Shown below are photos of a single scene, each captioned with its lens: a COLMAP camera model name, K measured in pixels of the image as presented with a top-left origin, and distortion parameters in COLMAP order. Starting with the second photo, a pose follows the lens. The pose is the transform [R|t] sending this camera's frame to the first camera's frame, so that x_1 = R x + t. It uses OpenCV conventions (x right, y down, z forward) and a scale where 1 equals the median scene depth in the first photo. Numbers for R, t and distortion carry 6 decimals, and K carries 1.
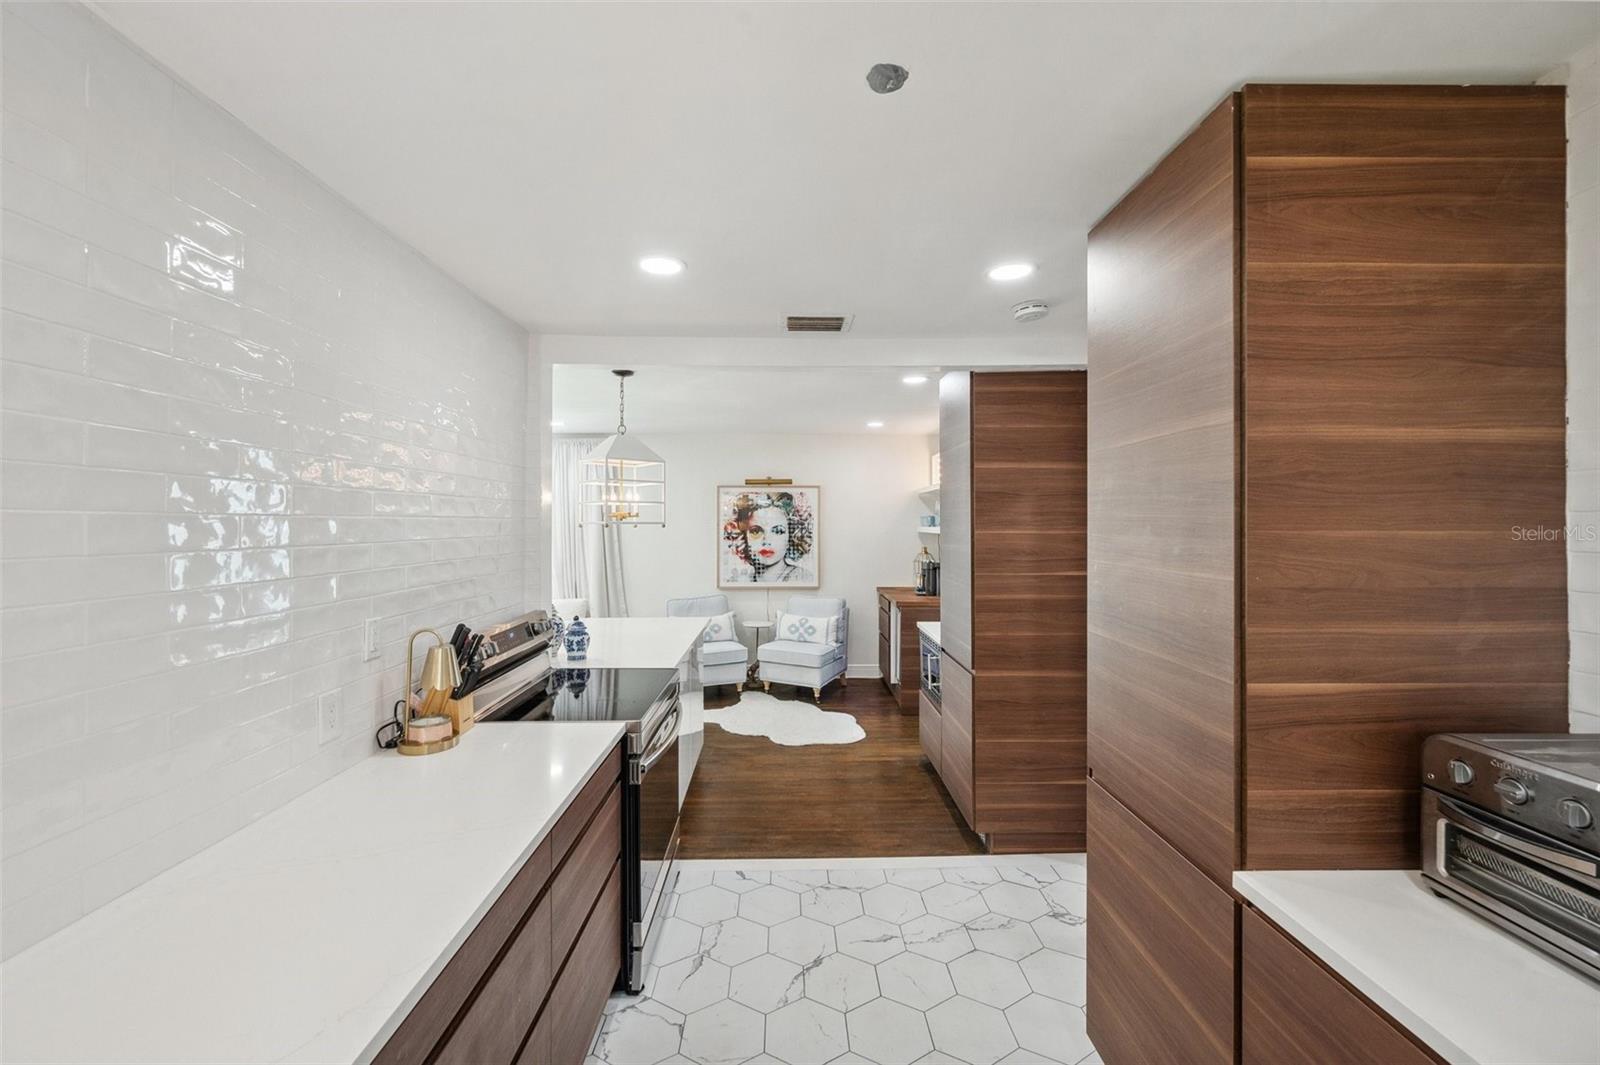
lens RADIAL K [[639.2, 0, 797.1], [0, 639.2, 516.6], [0, 0, 1]] dist [-0.003345, 0.000571]
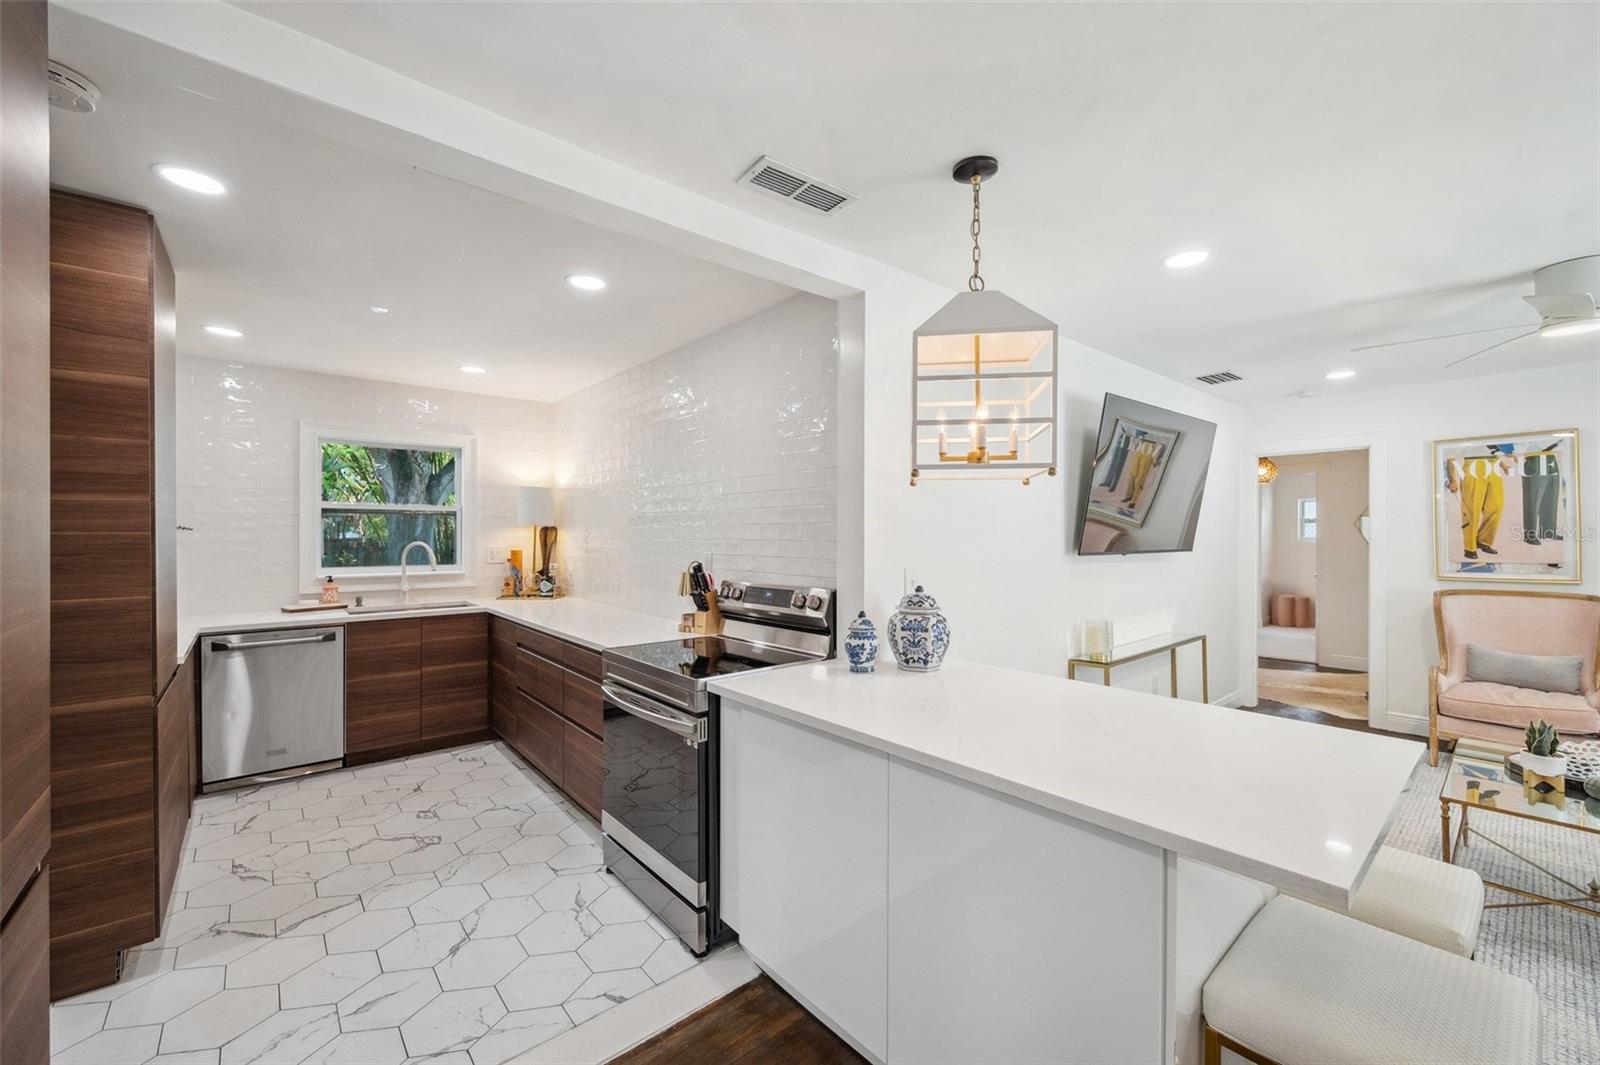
lens RADIAL K [[639.2, 0, 798.2], [0, 639.2, 535.0], [0, 0, 1]] dist [-0.003345, 0.000571]
pose [[-0.769627, 0.005187, -0.638473, 0.099017], [0.002473, 0.999984, 0.005144, 0.034024], [0.638489, 0.002380, -0.769627, 0.845698]]
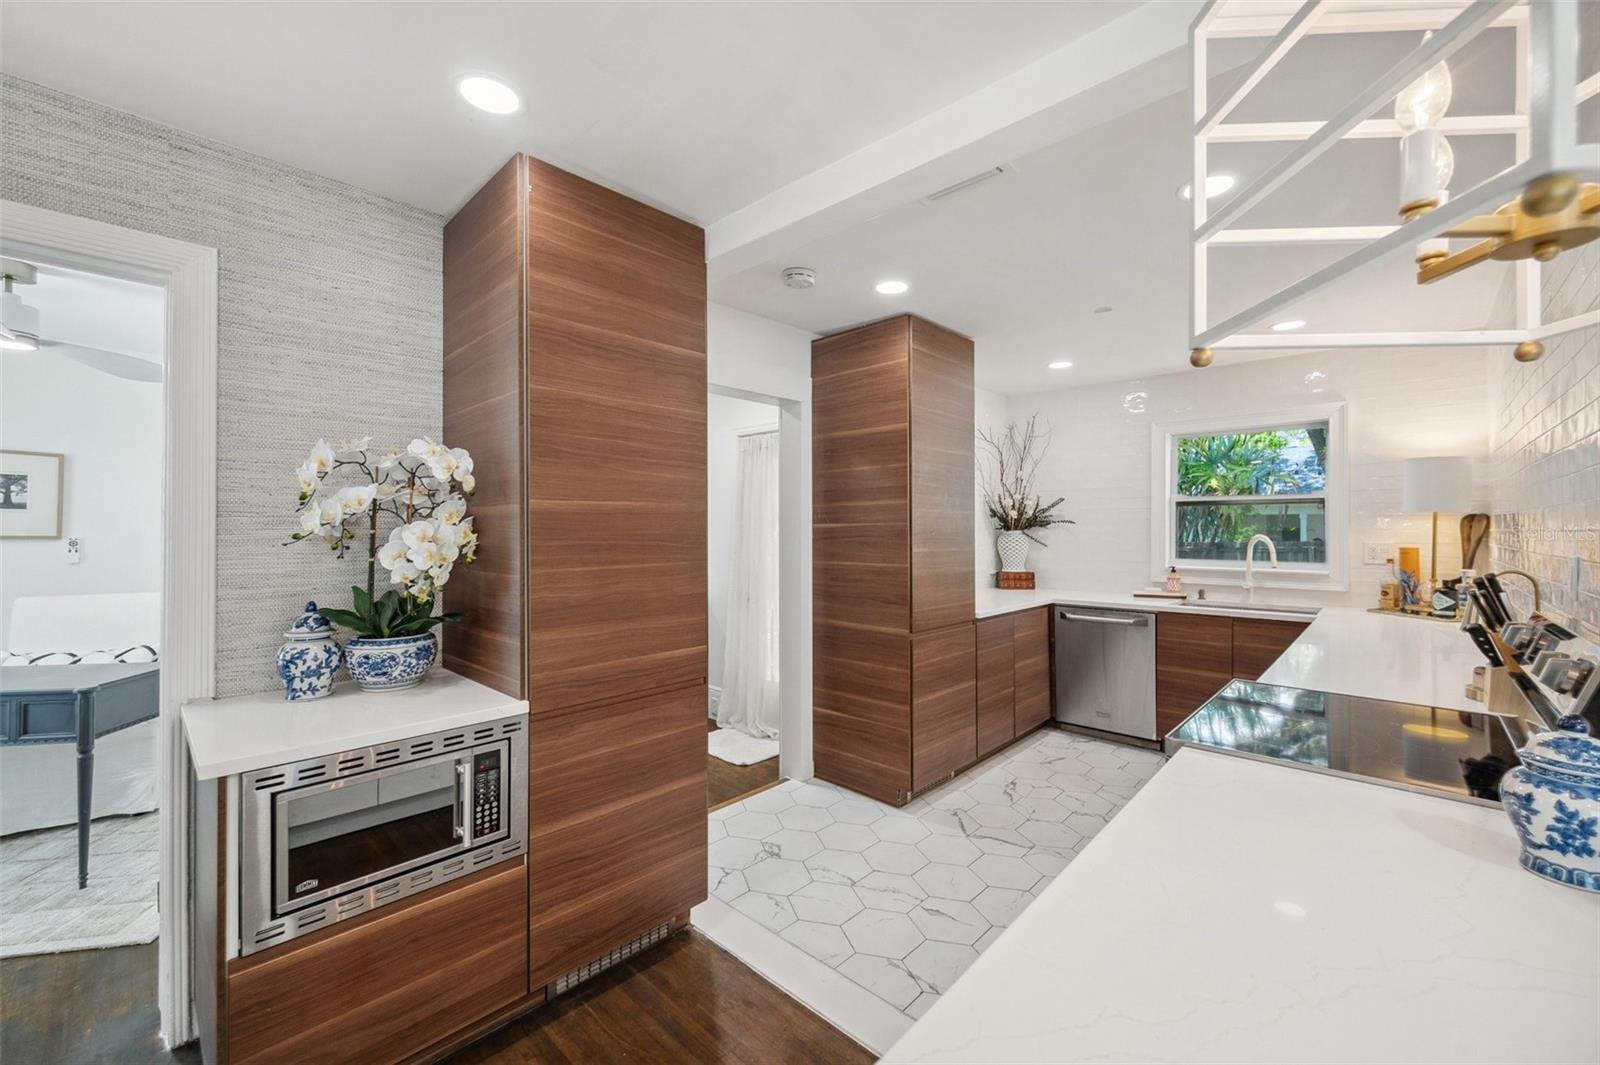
lens RADIAL K [[639.2, 0, 796.0], [0, 639.2, 523.2], [0, 0, 1]] dist [-0.003345, 0.000571]
pose [[-0.712560, 0.010563, 0.701531, -0.171596], [0.010547, 0.999935, -0.004343, 0.030048], [-0.701532, 0.004305, -0.712625, 0.802021]]
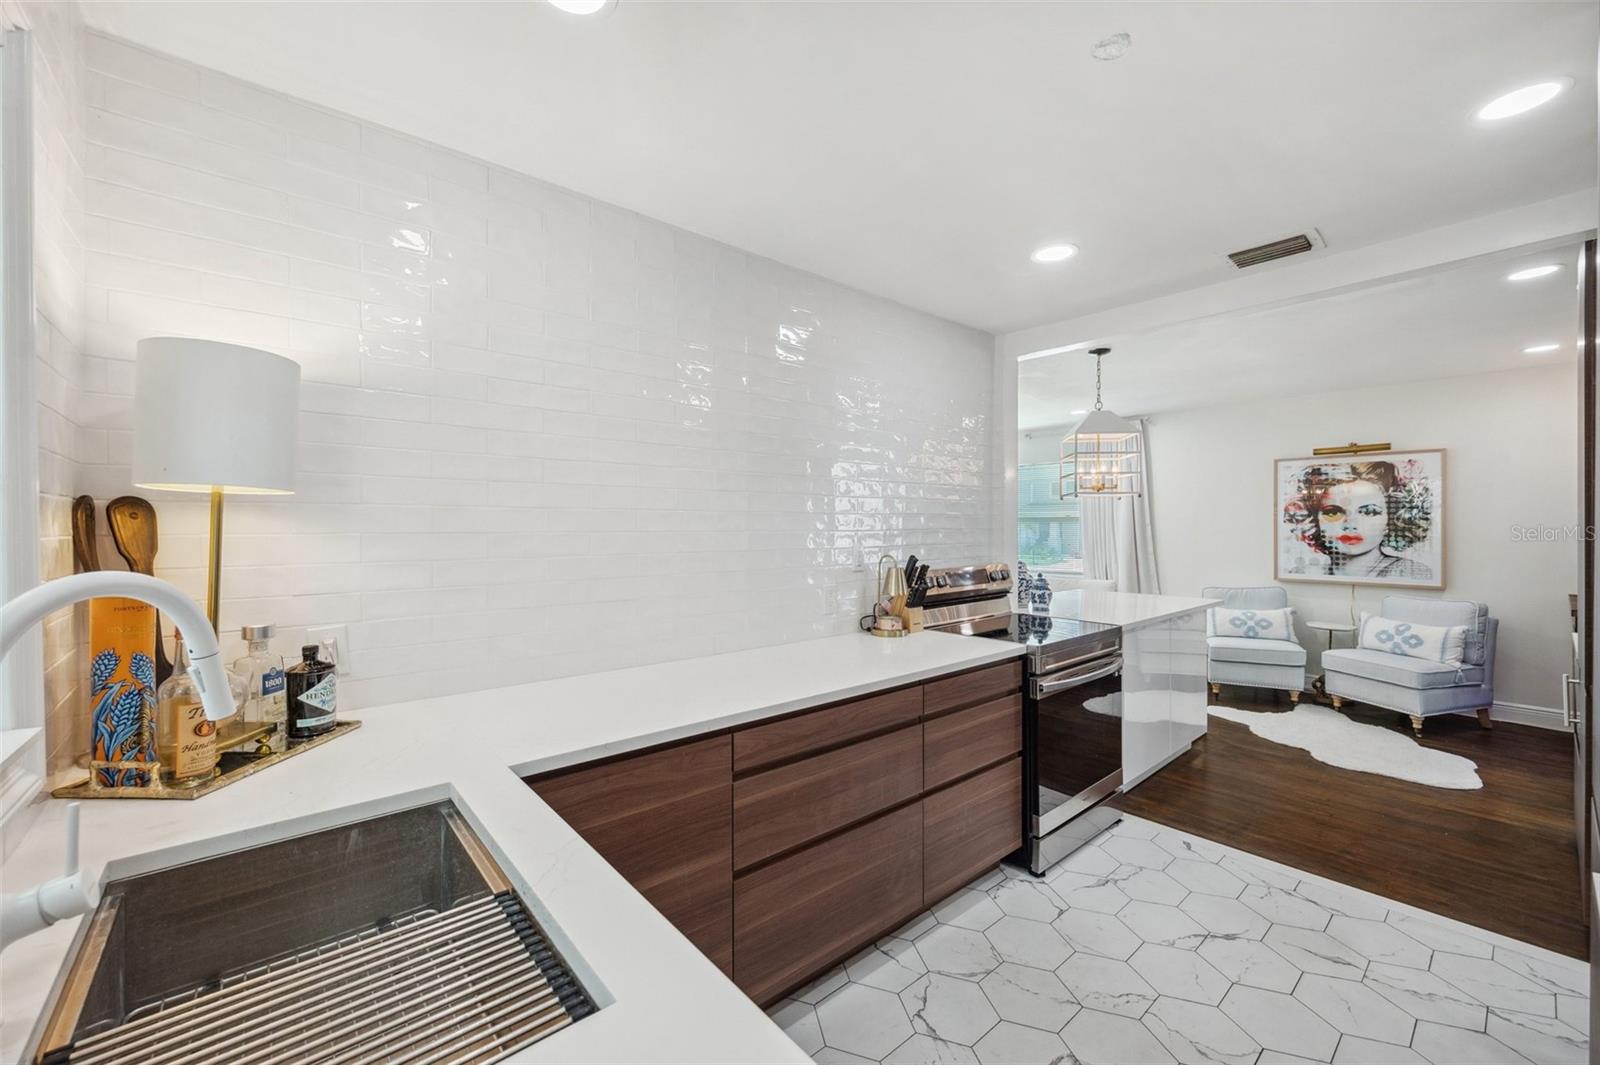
lens RADIAL K [[639.2, 0, 801.2], [0, 639.2, 524.8], [0, 0, 1]] dist [-0.003345, 0.000571]
pose [[0.636735, -0.001863, -0.771081, 0.147100], [0.008629, 0.999952, 0.004710, 0.033027], [0.771035, -0.009653, 0.636720, -0.032814]]
